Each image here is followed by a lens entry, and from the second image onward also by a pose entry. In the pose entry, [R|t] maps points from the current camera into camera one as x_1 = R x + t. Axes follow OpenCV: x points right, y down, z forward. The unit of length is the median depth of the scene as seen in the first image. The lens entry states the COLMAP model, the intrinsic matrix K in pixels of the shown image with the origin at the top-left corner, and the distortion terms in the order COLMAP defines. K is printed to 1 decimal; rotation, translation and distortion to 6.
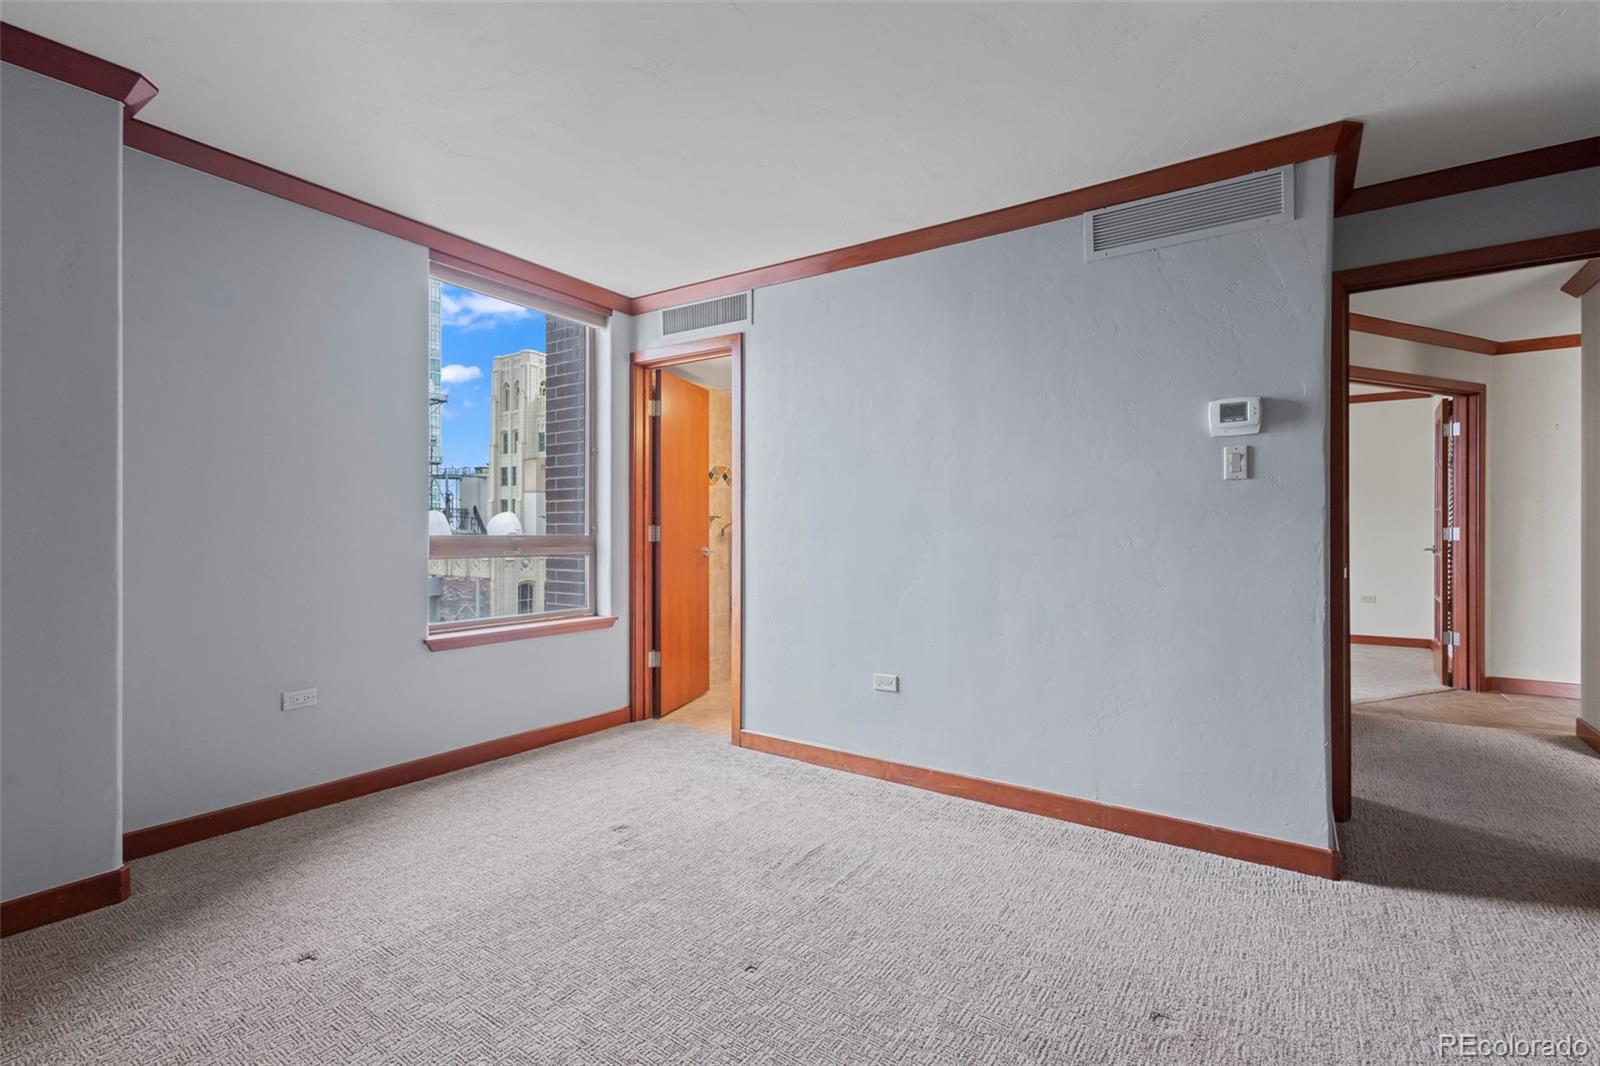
lens RADIAL K [[734.0, 0, 798.4], [0, 734.0, 536.9], [0, 0, 1]] dist [0.008955, -0.001788]
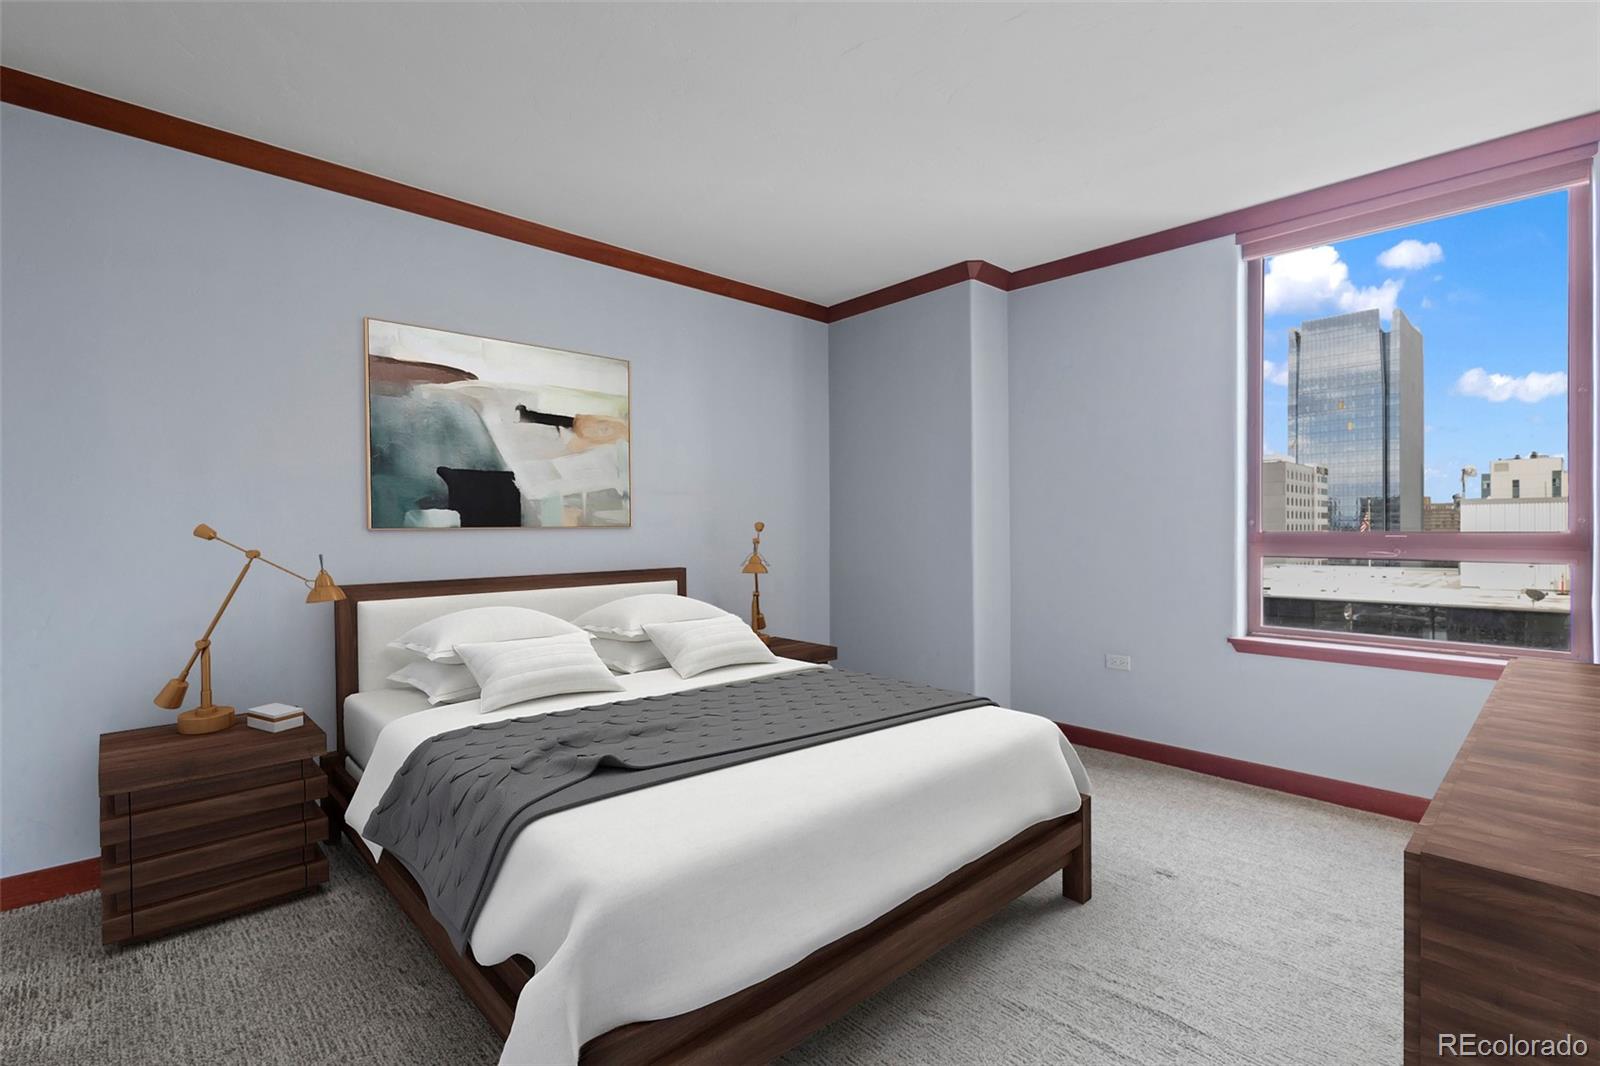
lens RADIAL K [[734.0, 0, 798.4], [0, 734.0, 536.9], [0, 0, 1]] dist [0.008955, -0.001788]
pose [[-0.215435, 0.003719, -0.976511, 0.576253], [-0.006193, 0.999967, 0.005175, 0.005537], [0.976499, 0.007162, -0.215405, 0.659035]]
